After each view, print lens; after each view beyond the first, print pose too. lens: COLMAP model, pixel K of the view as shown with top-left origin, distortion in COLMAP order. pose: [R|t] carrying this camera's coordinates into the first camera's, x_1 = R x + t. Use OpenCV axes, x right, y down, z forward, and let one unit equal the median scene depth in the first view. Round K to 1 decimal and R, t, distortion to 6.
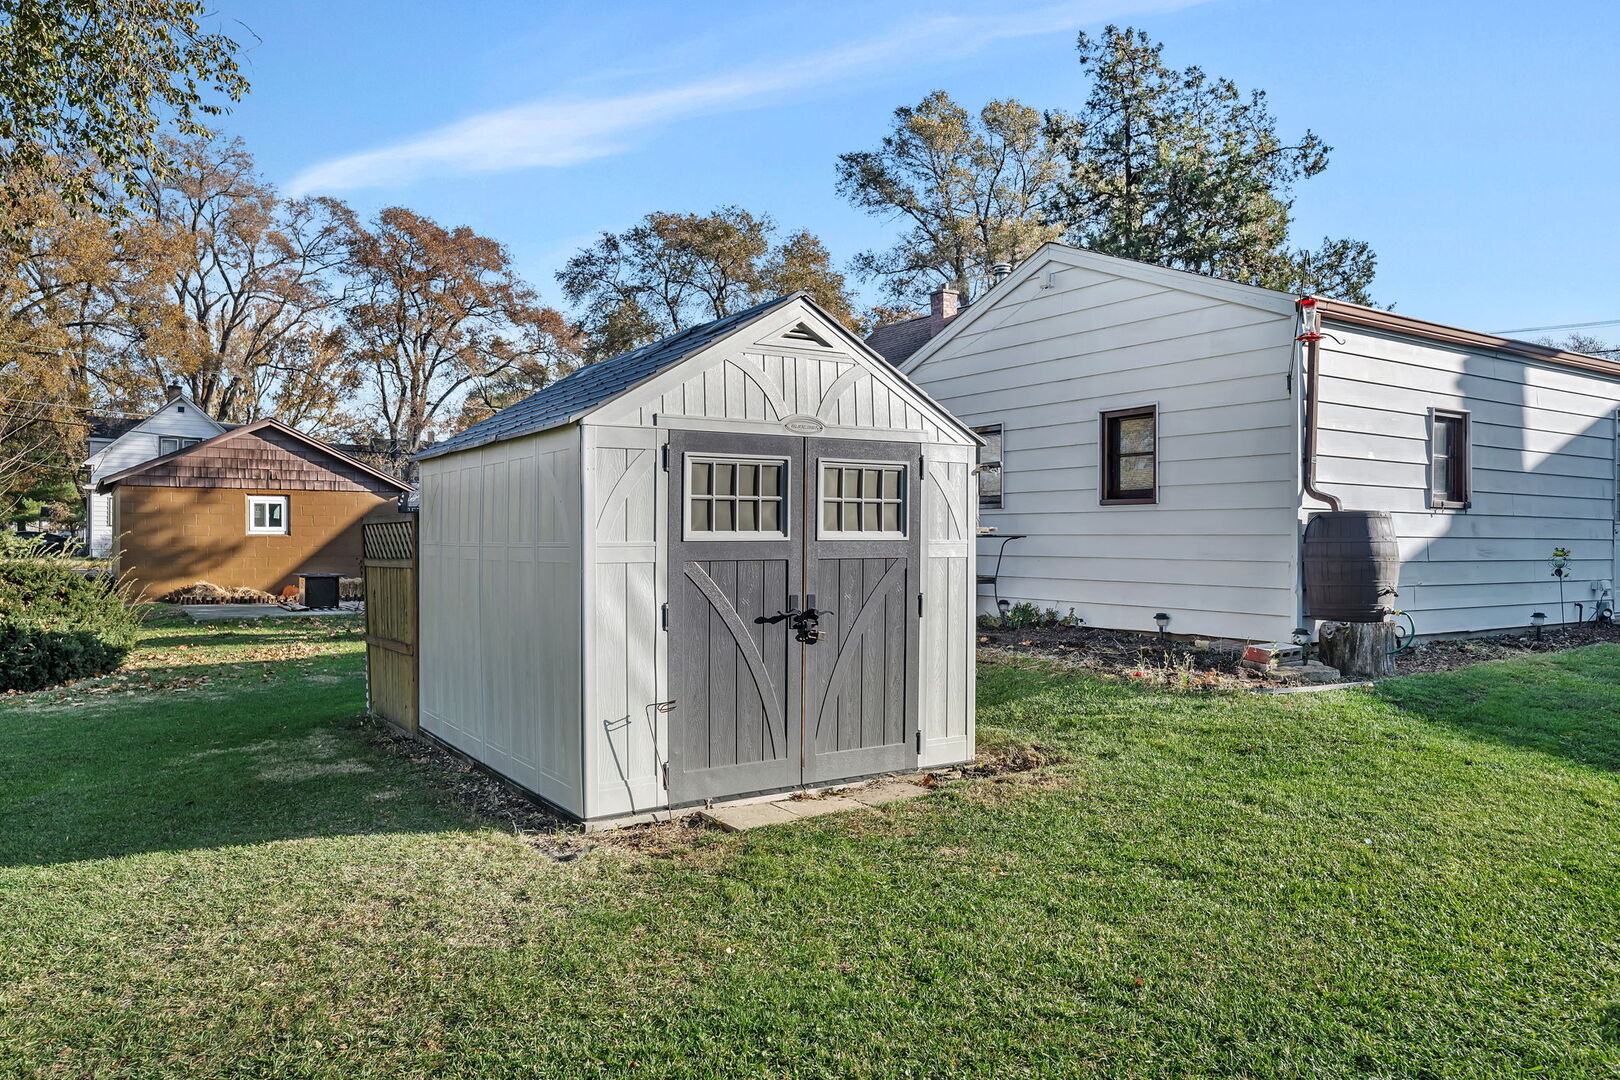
lens RADIAL K [[1089.8, 0, 810.0], [0, 1089.8, 540.0], [0, 0, 1]] dist [-0.001187, -0.000737]
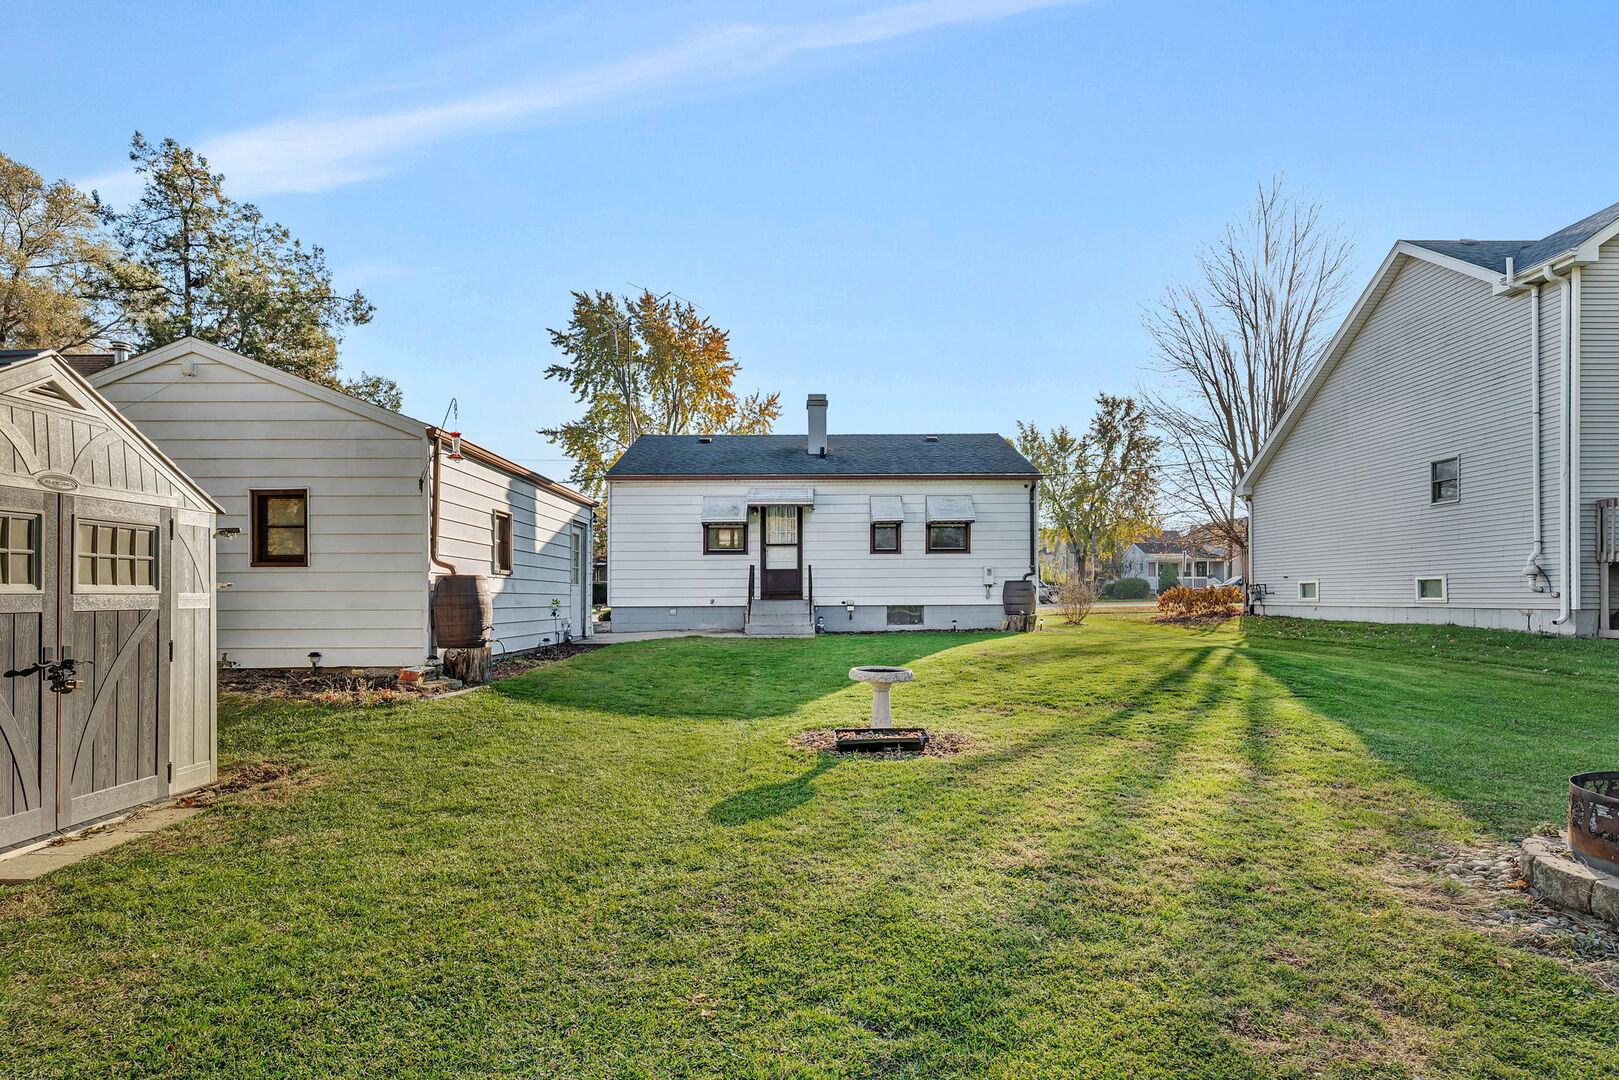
lens RADIAL K [[813.7, 0, 794.4], [0, 813.7, 608.8], [0, 0, 1]] dist [0.000295, -0.000849]
pose [[0.557938, -0.017419, 0.829700, -0.165585], [0.006934, 0.999843, 0.016328, 0.004595], [-0.829854, -0.003357, 0.557970, -0.004996]]
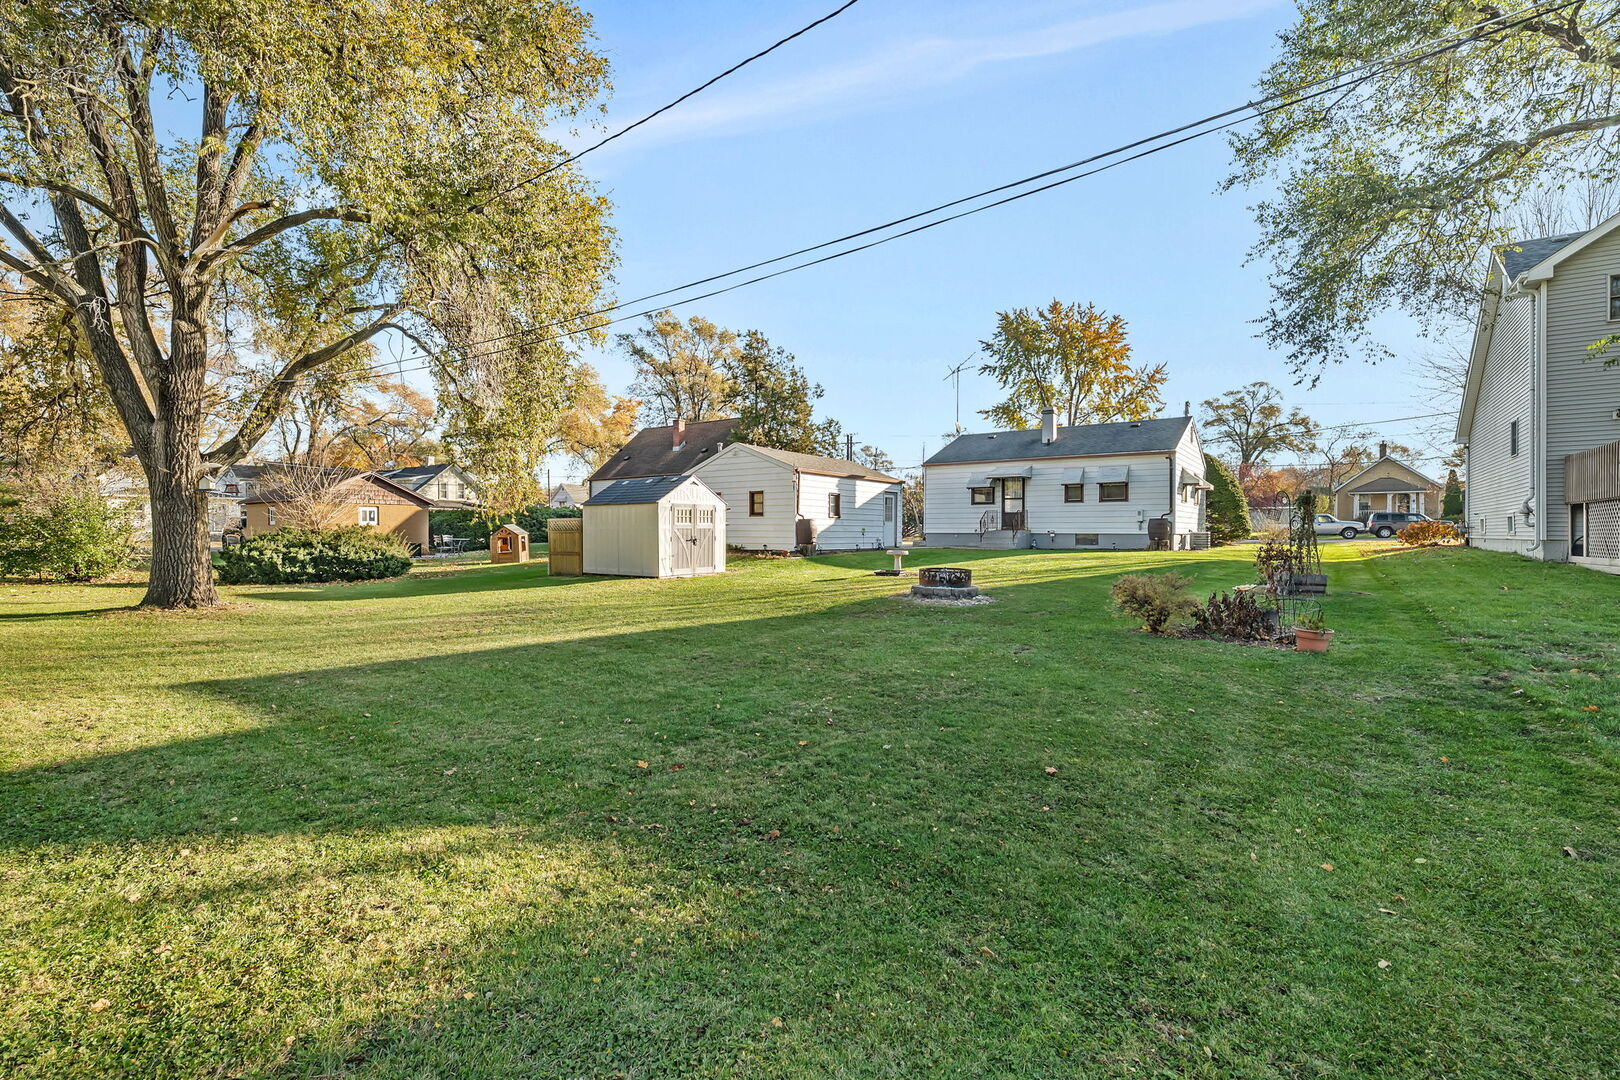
lens RADIAL K [[675.2, 0, 810.0], [0, 675.2, 540.0], [0, 0, 1]] dist [-0.015818, 0.000001]
pose [[0.934715, -0.006189, 0.355345, -0.395162], [0.001269, 0.999900, 0.014076, 0.017656], [-0.355397, -0.012706, 0.934629, -1.351248]]
